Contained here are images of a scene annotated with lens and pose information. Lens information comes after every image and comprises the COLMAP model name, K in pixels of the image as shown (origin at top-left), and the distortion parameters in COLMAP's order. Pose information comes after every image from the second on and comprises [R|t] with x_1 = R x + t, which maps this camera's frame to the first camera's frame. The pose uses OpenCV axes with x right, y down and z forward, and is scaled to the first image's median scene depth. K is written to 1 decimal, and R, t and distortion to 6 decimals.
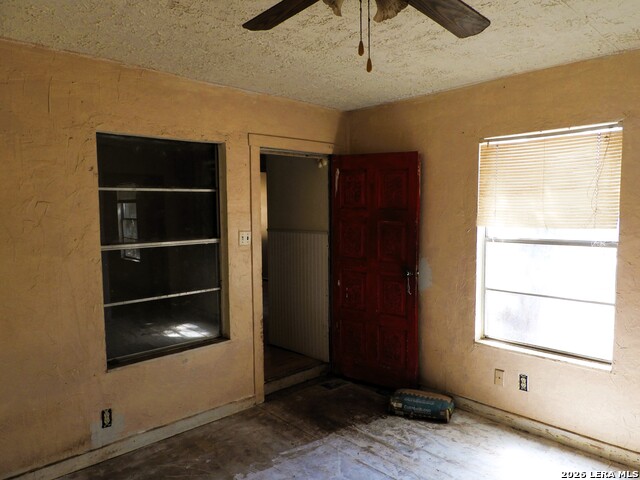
lens RADIAL K [[464.3, 0, 322.9], [0, 464.3, 242.6], [0, 0, 1]] dist [-0.003937, -0.003479]
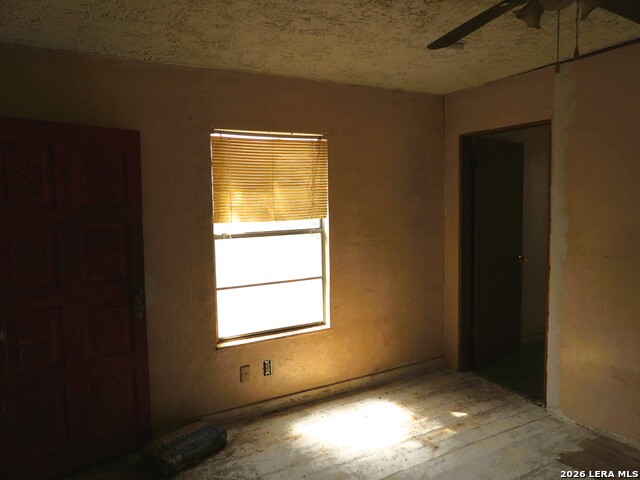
lens RADIAL K [[464.3, 0, 331.6], [0, 464.3, 240.3], [0, 0, 1]] dist [-0.003937, -0.003479]
pose [[0.240136, -0.077331, 0.967654, -0.538835], [0.095227, 0.993891, 0.055796, -0.032291], [-0.966057, 0.078749, 0.246032, 0.581045]]
